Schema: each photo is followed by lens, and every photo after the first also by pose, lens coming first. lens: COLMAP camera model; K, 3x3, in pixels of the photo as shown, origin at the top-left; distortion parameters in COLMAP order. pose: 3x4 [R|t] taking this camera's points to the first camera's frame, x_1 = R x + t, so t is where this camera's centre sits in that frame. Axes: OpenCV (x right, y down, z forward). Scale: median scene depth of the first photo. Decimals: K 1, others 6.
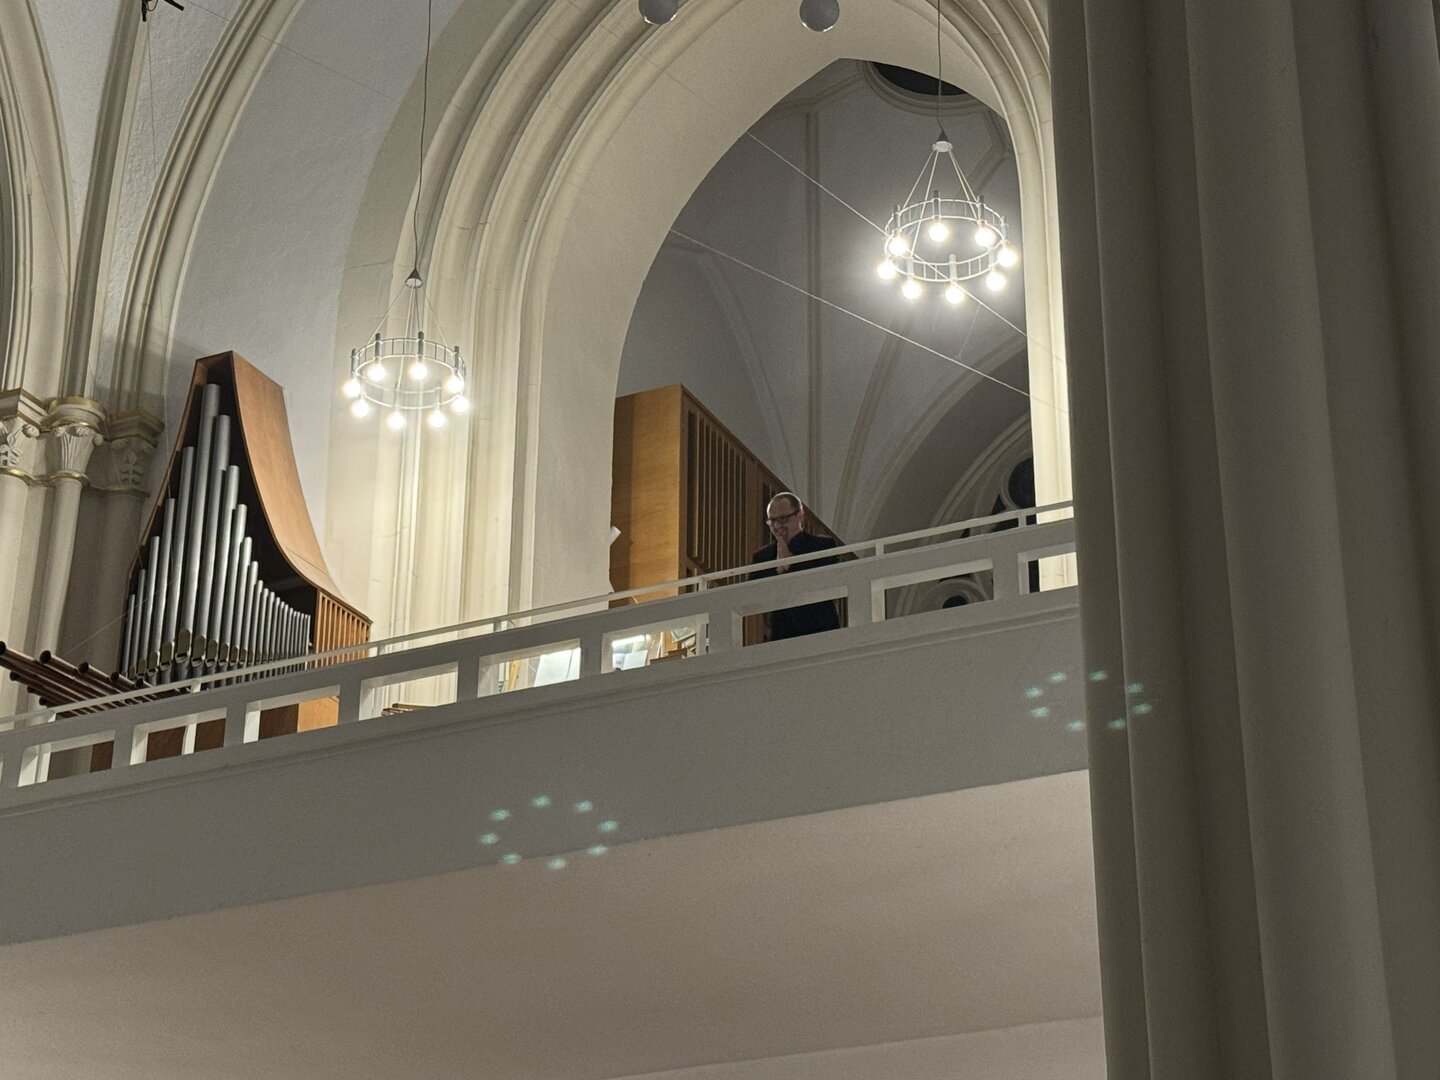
lens RADIAL K [[2764.1, 0, 763.9], [0, 2764.1, 514.9], [0, 0, 1]] dist [0.067218, 0.001973]
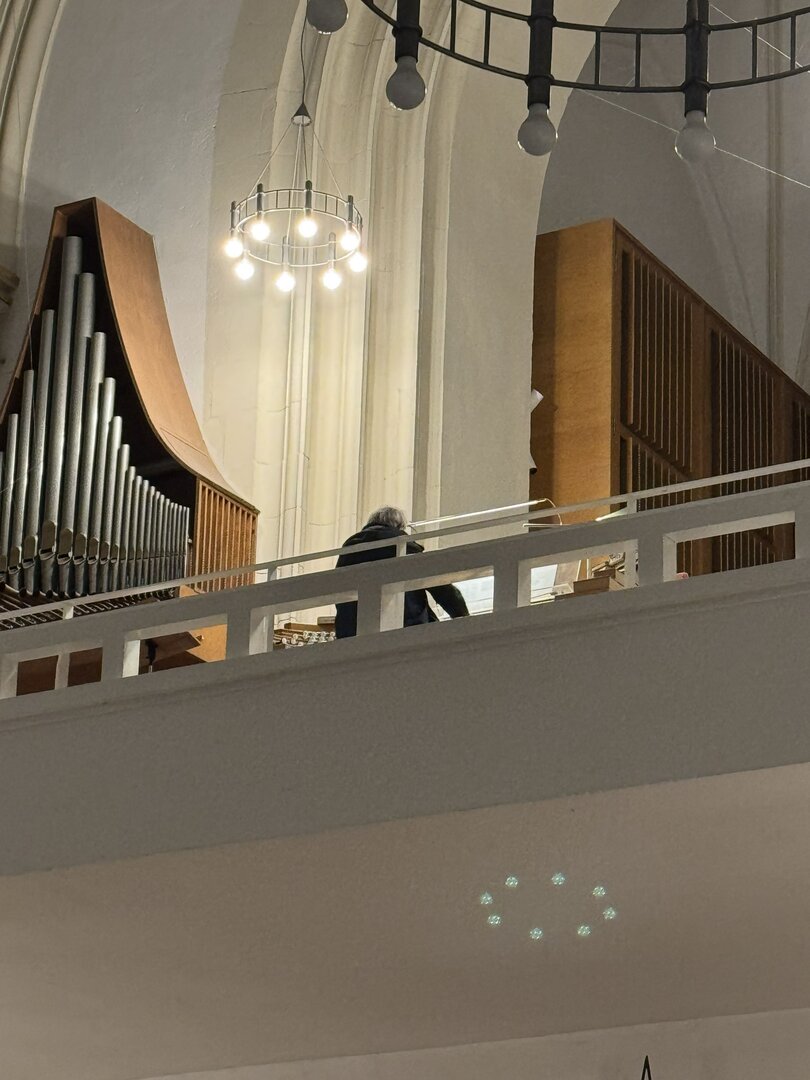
lens RADIAL K [[3498.6, 0, 419.5], [0, 3498.6, 517.3], [0, 0, 1]] dist [0.103961, 1.192544]
pose [[0.995713, -0.003746, -0.092419, 0.011242], [0.010674, 0.997158, 0.074585, -0.041206], [0.091877, -0.075252, 0.992923, -0.093490]]
